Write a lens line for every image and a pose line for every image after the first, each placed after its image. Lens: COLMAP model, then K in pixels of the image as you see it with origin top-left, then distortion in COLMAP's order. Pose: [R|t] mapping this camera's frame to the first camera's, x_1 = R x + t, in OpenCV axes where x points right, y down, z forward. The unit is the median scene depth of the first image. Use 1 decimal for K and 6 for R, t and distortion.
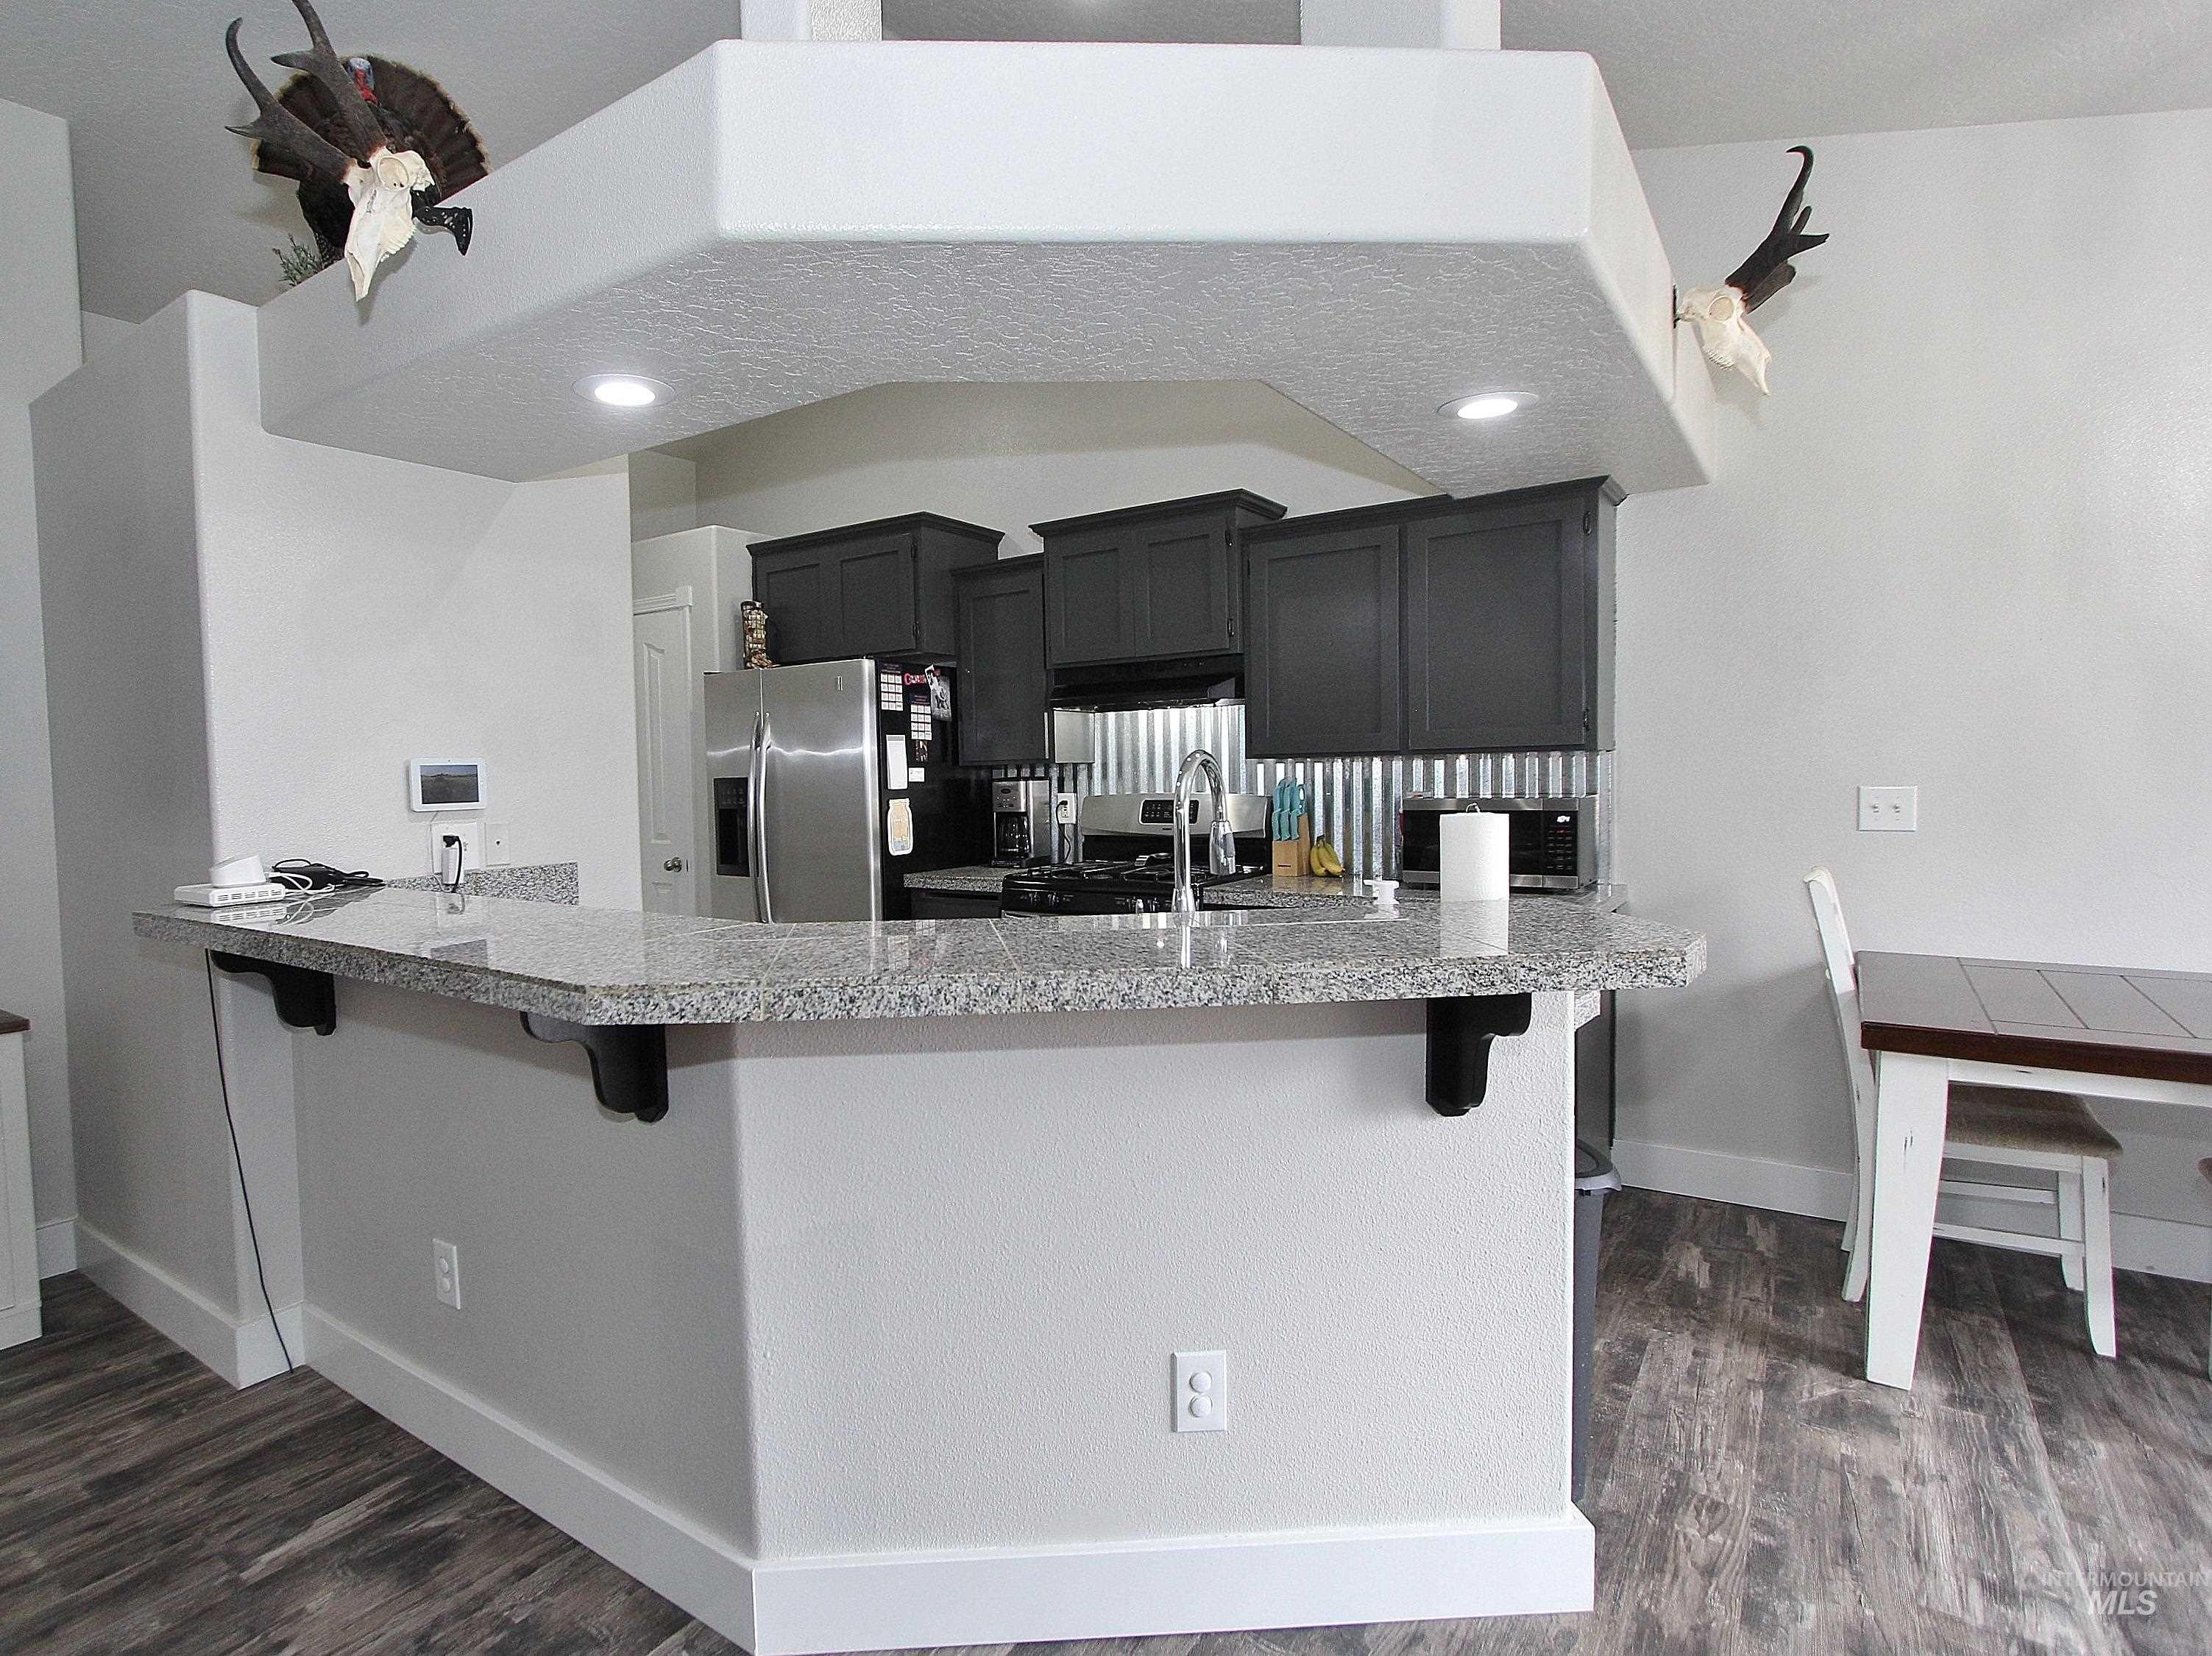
lens RADIAL K [[1077.1, 0, 1106.0], [0, 1077.1, 828.0], [0, 0, 1]] dist [-0.000696, -0.016895]
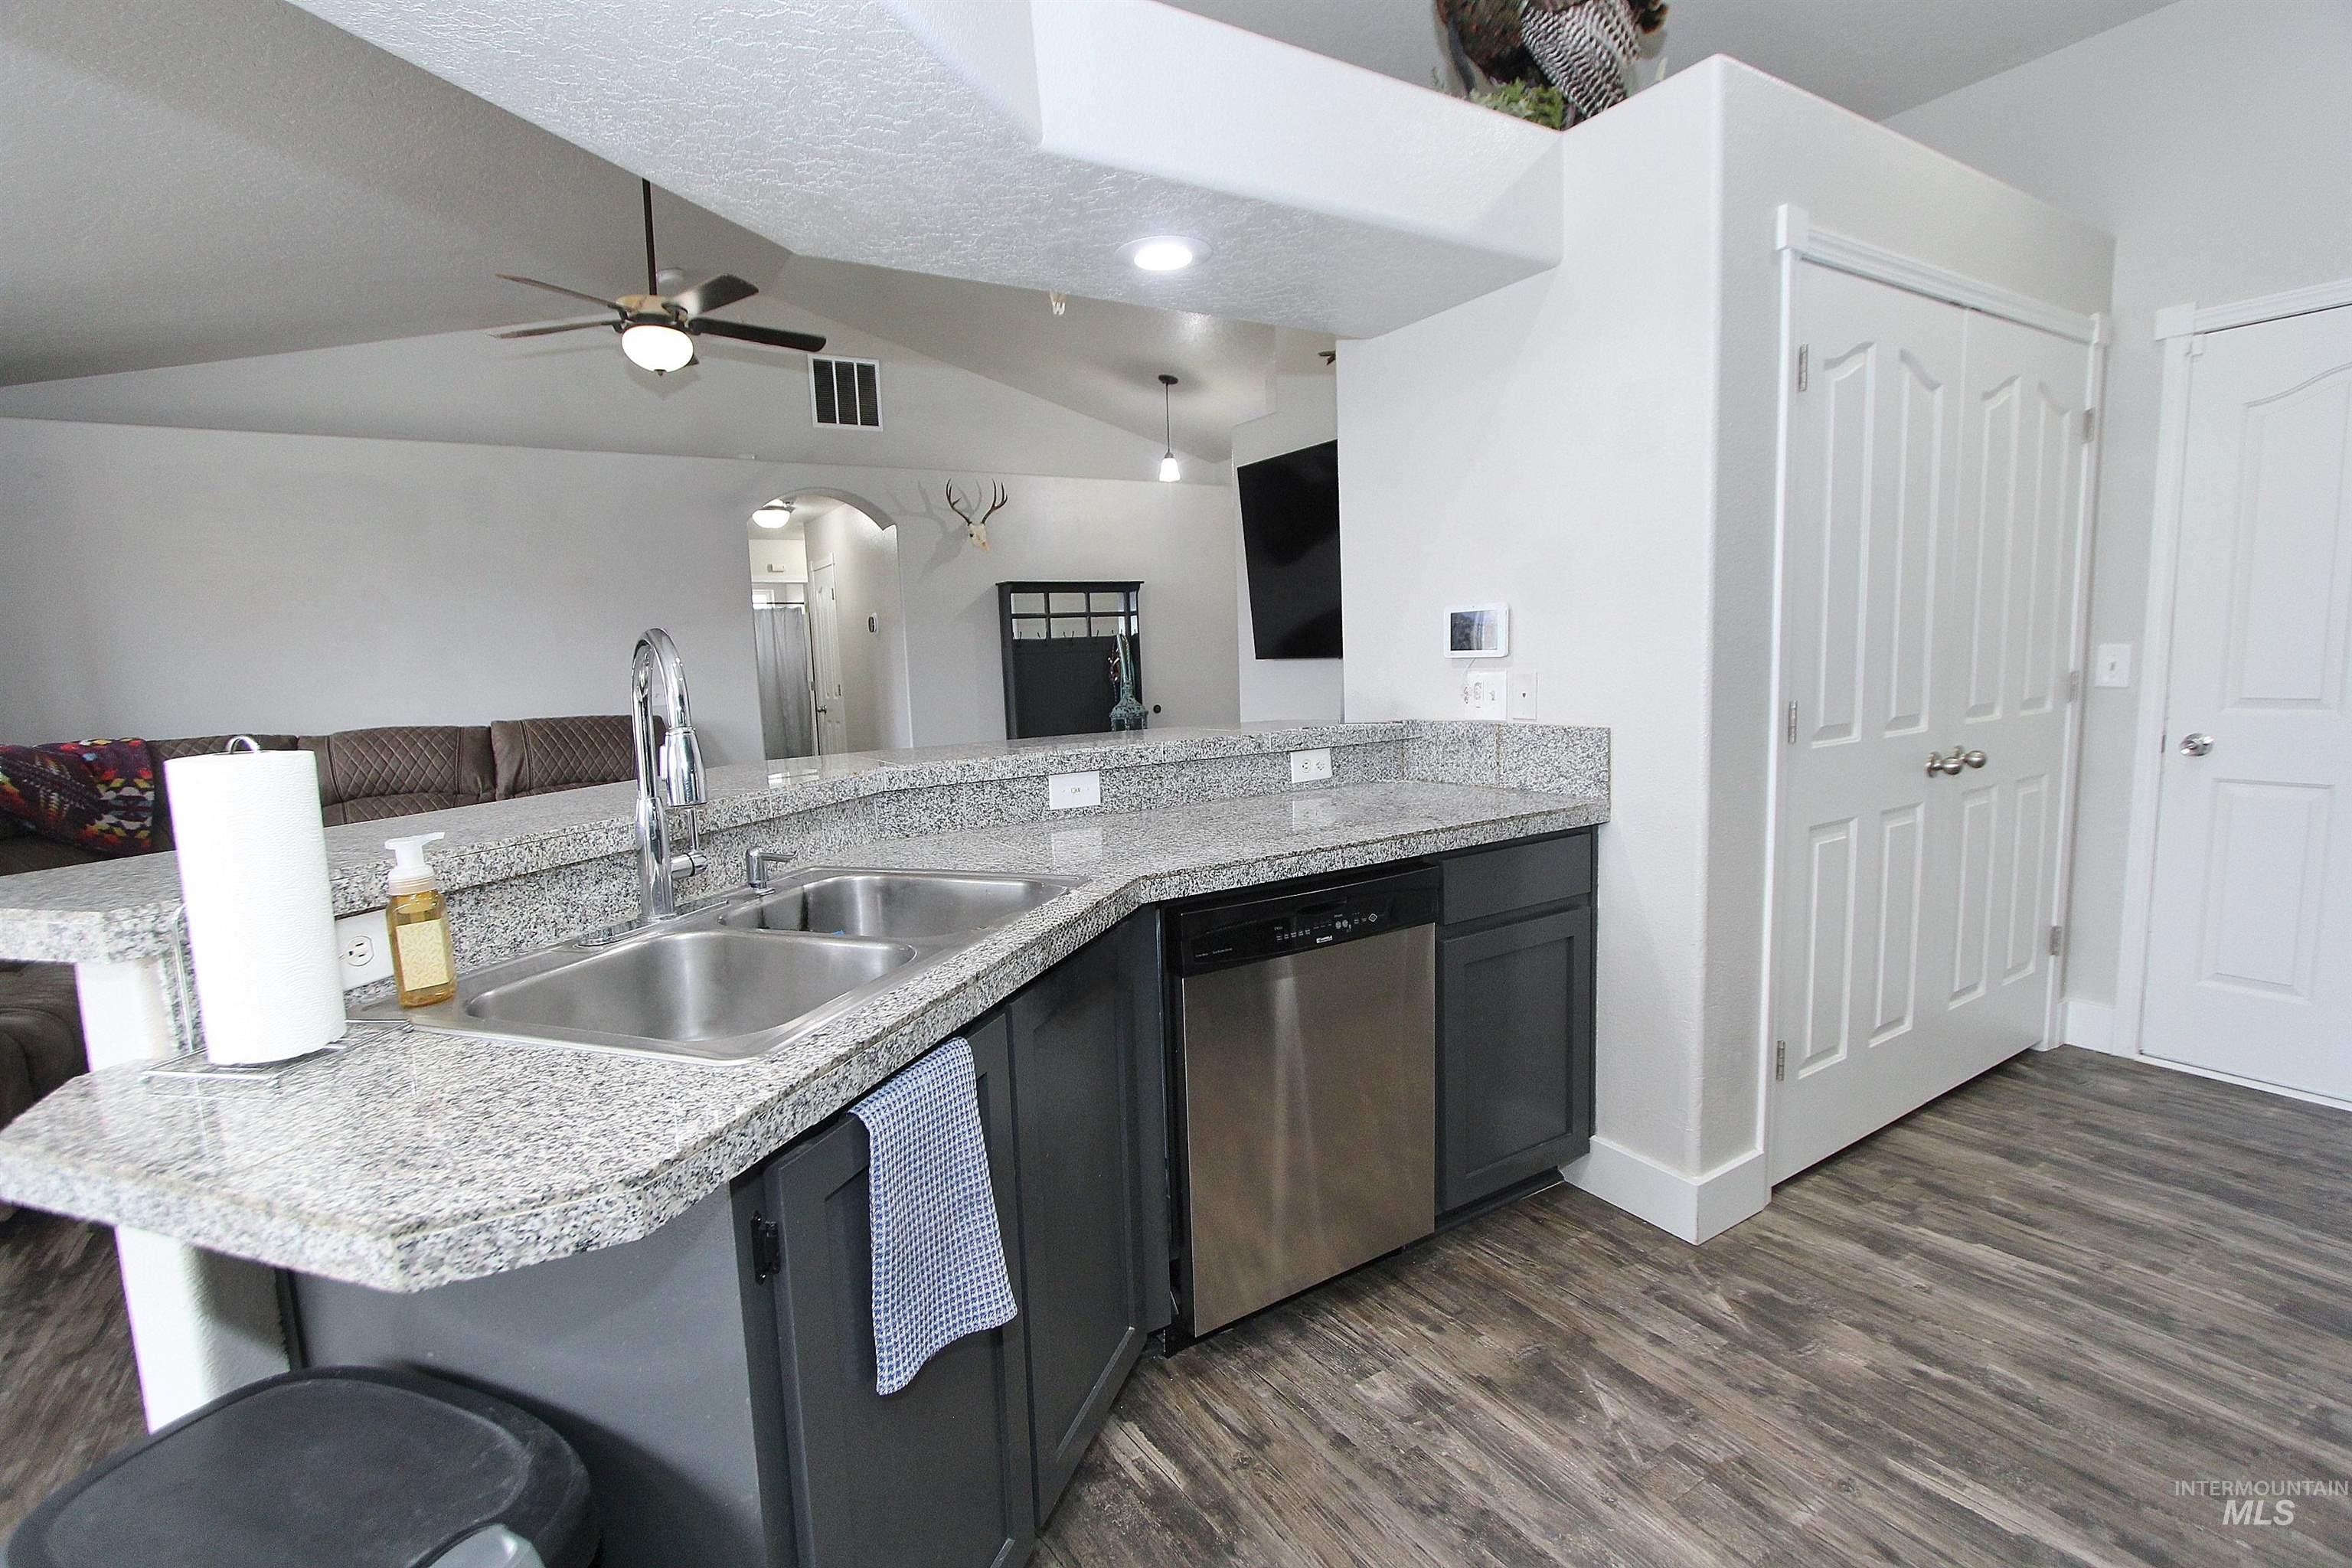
lens RADIAL K [[1077.8, 0, 1167.3], [0, 1077.8, 786.9], [0, 0, 1]] dist [-0.017290, 0.001054]
pose [[-0.408450, 0.149191, -0.900506, 0.363110], [-0.007394, 0.985979, 0.166706, -0.055209], [0.912751, 0.074750, -0.401620, 1.022974]]
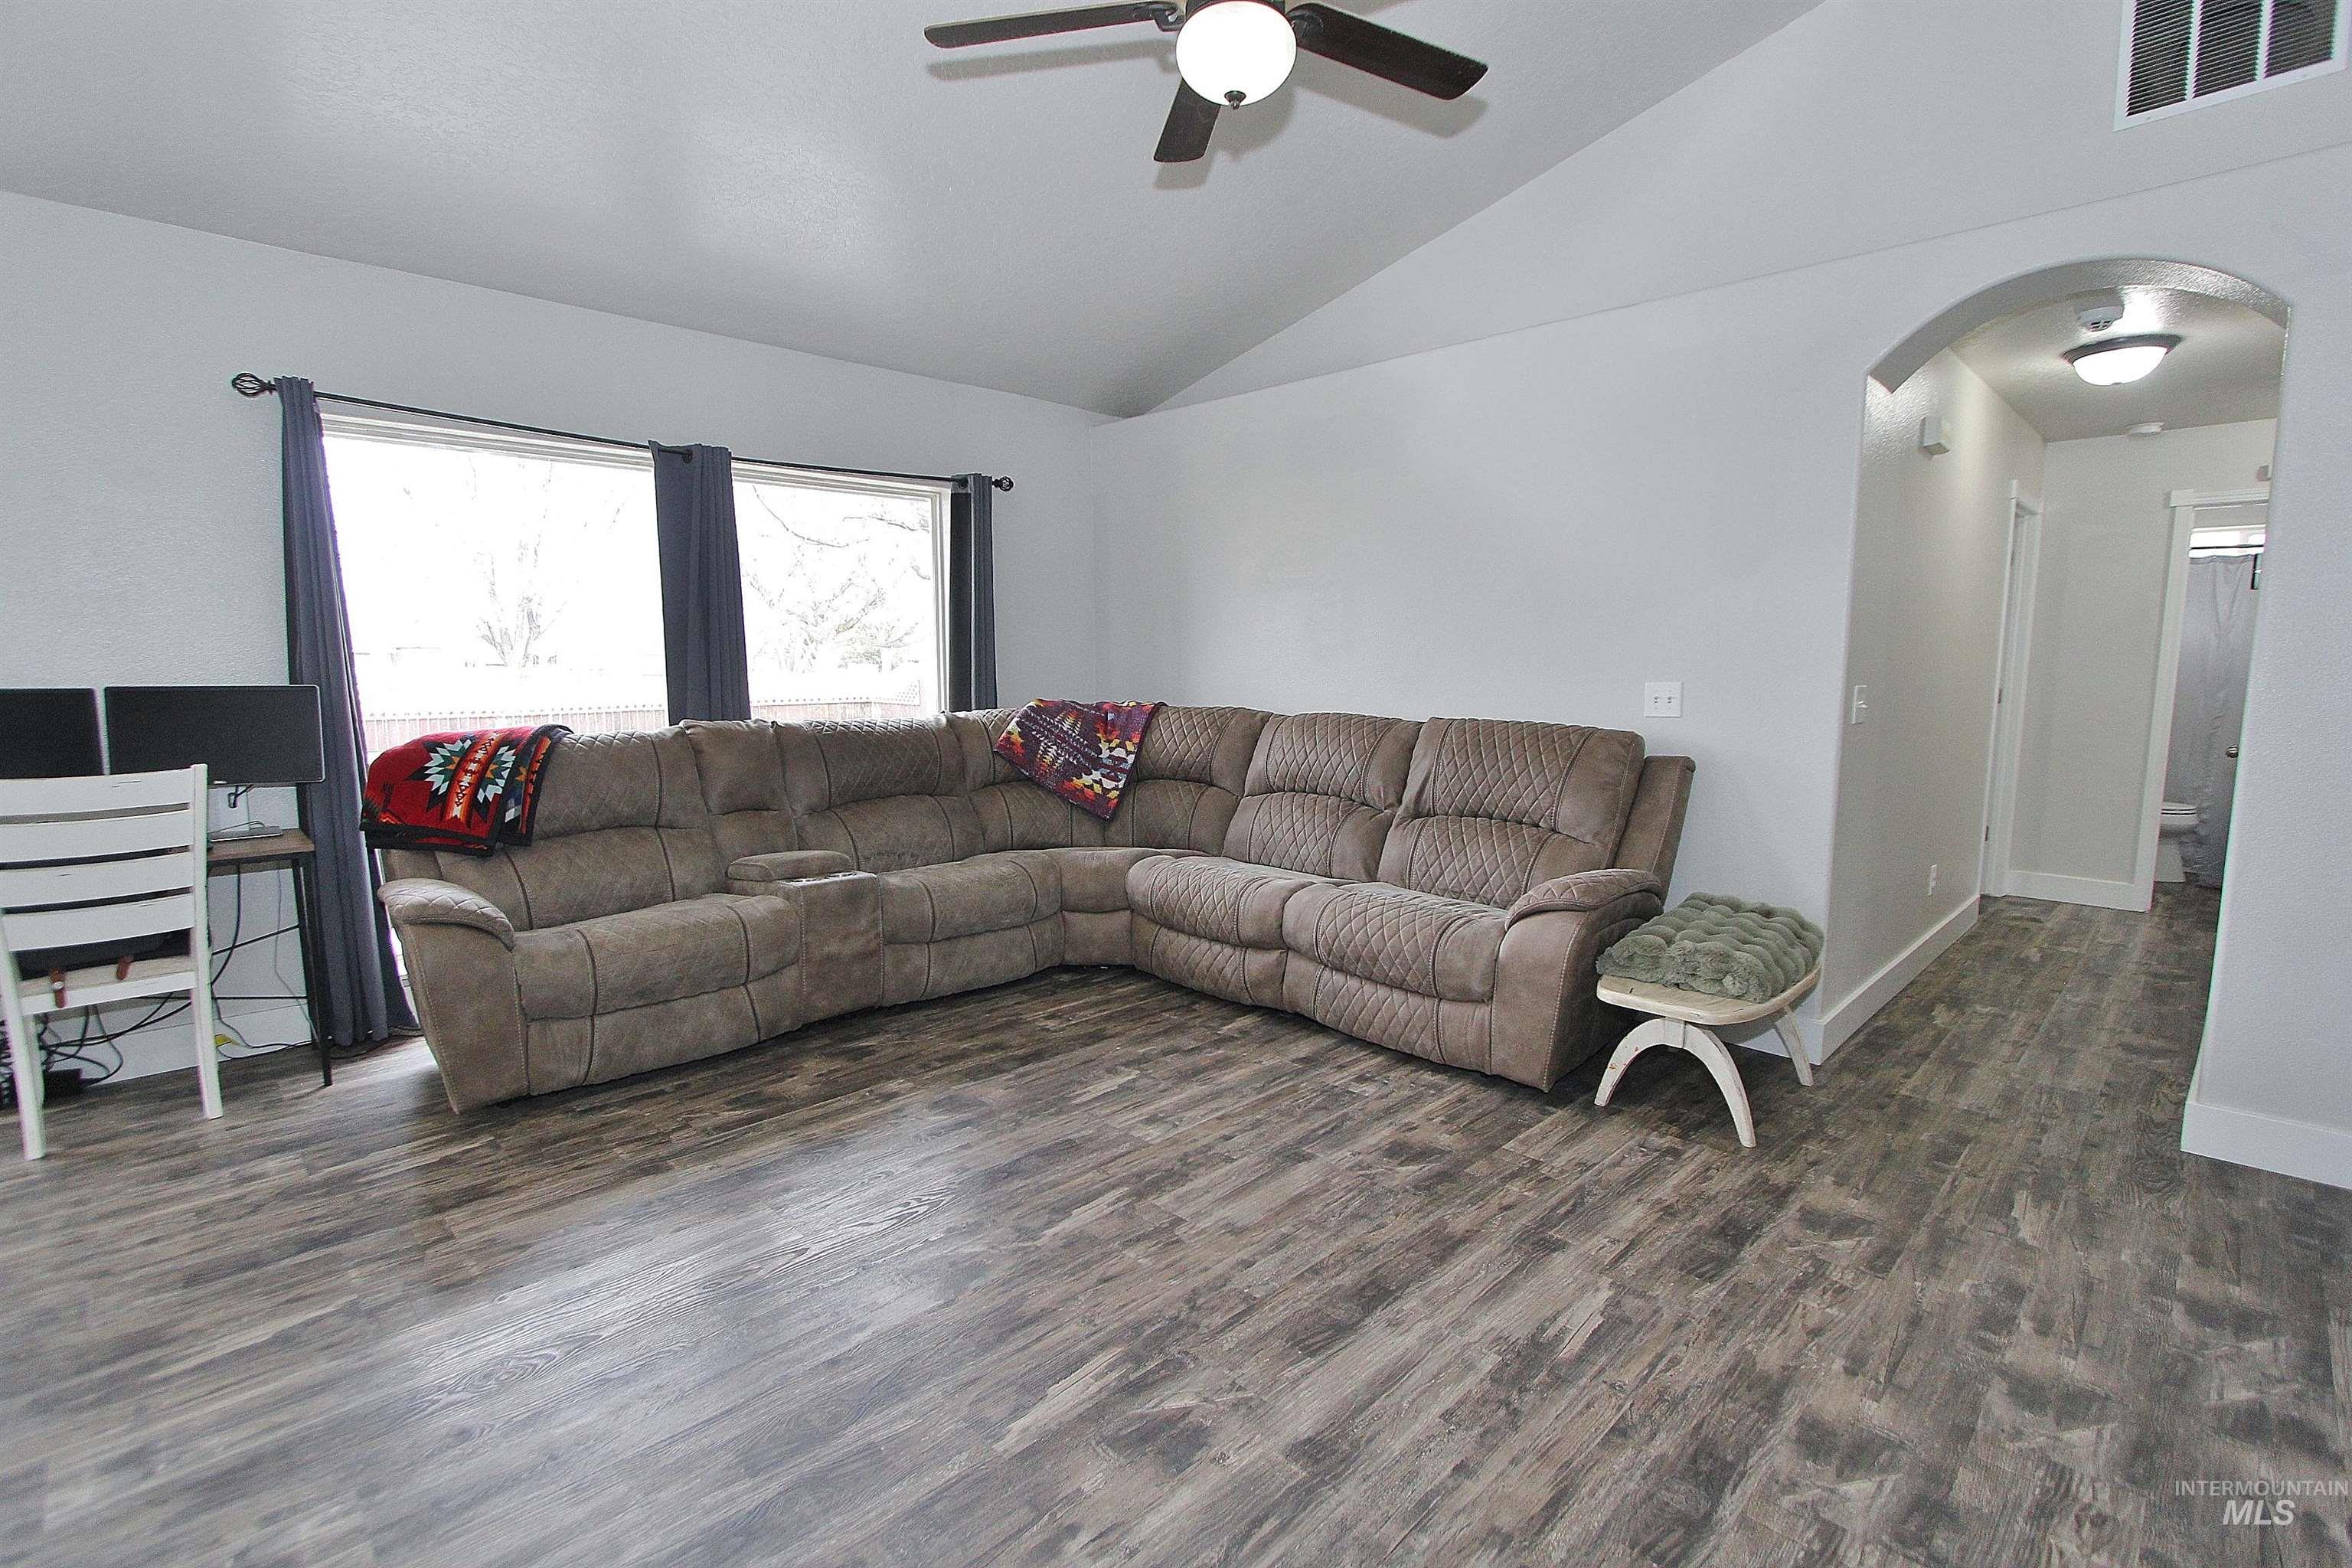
lens RADIAL K [[1077.8, 0, 1167.3], [0, 1077.8, 786.9], [0, 0, 1]] dist [-0.017290, 0.001054]
pose [[-0.978905, -0.002350, 0.204304, -0.800739], [0.032948, 0.985032, 0.169195, -0.007828], [-0.201644, 0.172357, -0.964175, 0.631517]]
